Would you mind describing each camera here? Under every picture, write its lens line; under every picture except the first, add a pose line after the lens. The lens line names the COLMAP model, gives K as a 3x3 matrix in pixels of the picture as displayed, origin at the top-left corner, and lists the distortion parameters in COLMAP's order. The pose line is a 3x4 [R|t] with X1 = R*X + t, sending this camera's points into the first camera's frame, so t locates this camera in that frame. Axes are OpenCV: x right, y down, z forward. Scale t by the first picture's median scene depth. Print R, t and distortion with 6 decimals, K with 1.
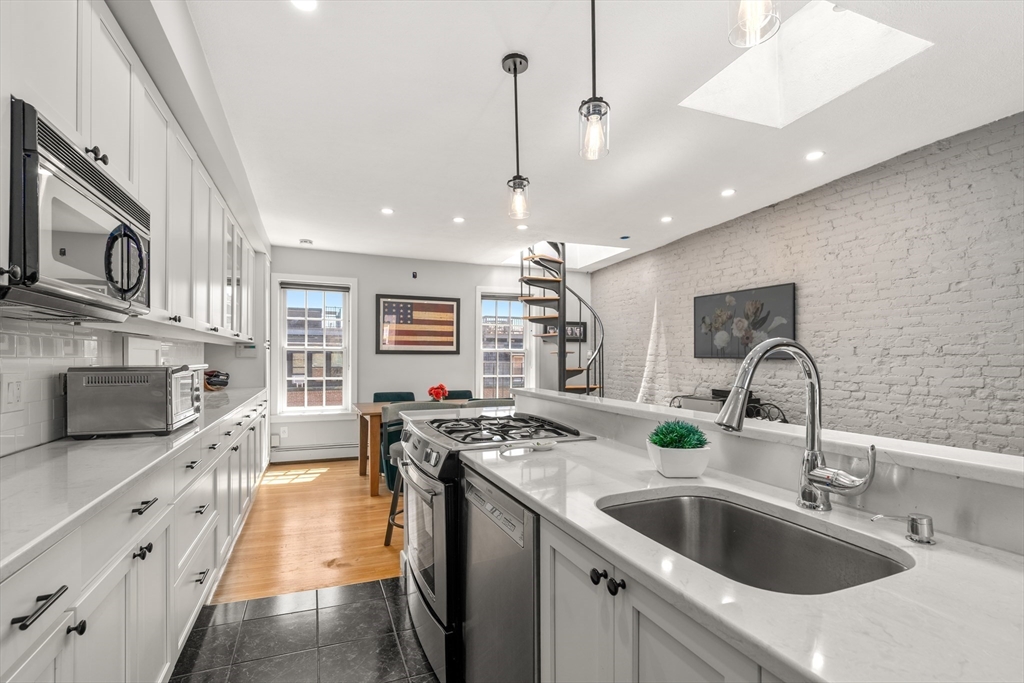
lens RADIAL K [[470.3, 0, 507.6], [0, 470.3, 364.0], [0, 0, 1]] dist [-0.000578, 0.003757]
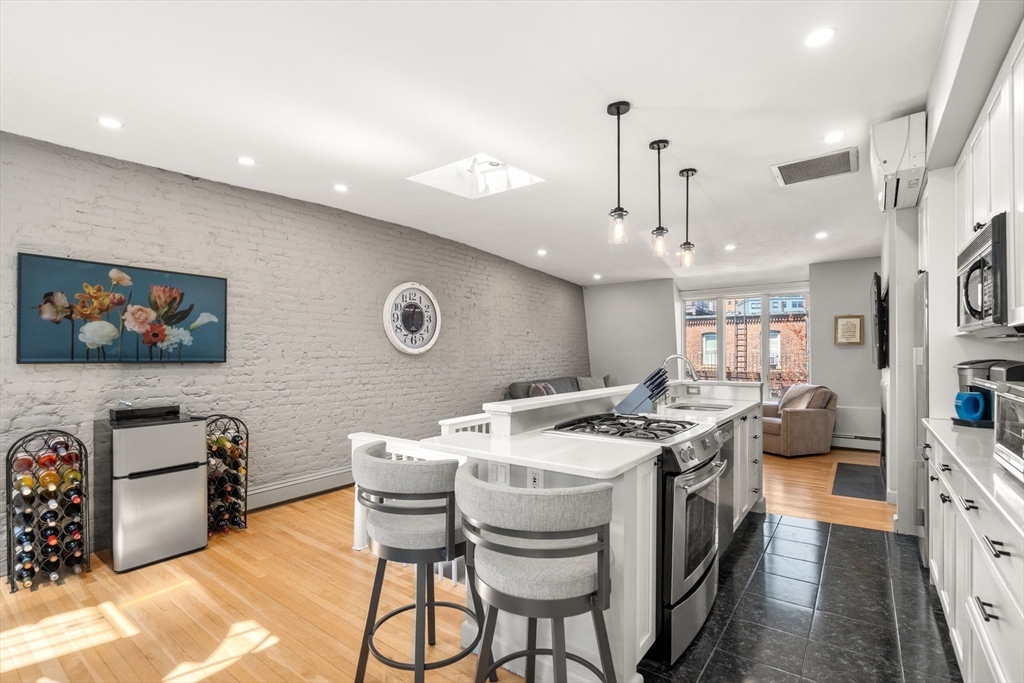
lens RADIAL K [[470.3, 0, 515.5], [0, 470.3, 348.8], [0, 0, 1]] dist [-0.000578, 0.003757]
pose [[-0.506113, -0.001943, 0.862465, -0.341112], [0.002979, 0.999988, 0.004001, -0.028157], [-0.862462, 0.004594, -0.506101, 0.720892]]
